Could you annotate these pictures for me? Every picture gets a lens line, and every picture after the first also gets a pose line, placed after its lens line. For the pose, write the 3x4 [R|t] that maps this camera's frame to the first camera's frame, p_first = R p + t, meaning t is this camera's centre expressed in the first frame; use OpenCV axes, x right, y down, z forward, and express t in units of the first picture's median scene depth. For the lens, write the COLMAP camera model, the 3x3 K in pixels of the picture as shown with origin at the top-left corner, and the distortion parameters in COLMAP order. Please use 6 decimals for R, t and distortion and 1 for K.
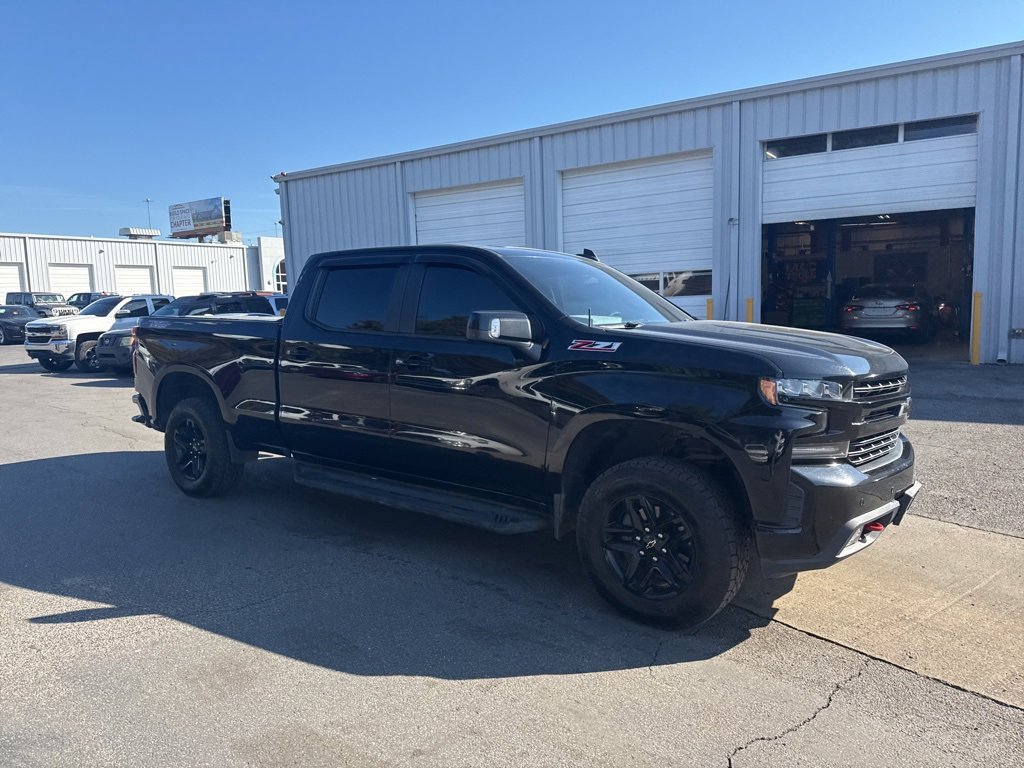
lens RADIAL K [[716.4, 0, 516.6], [0, 716.4, 385.0], [0, 0, 1]] dist [0.049924, -0.064638]
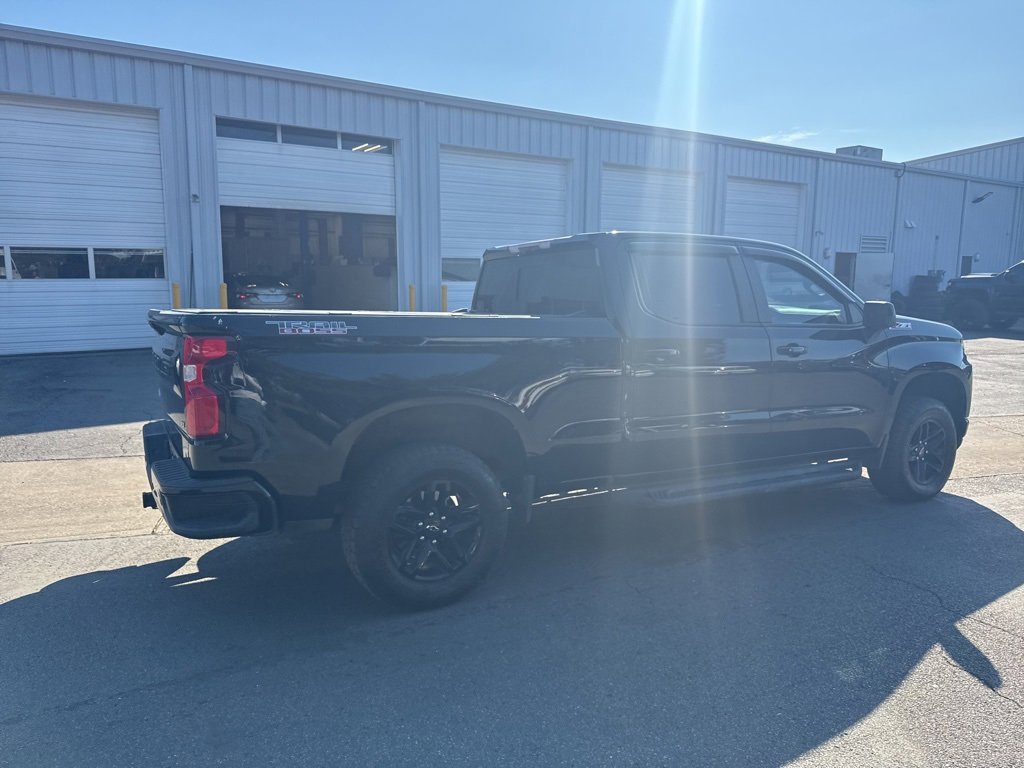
lens RADIAL K [[716.4, 0, 517.6], [0, 716.4, 382.9], [0, 0, 1]] dist [0.049924, -0.064638]
pose [[0.409223, -0.103281, 0.906570, -0.945905], [0.089843, 0.993306, 0.072608, -0.068552], [-0.908001, 0.051737, 0.415762, 0.678889]]
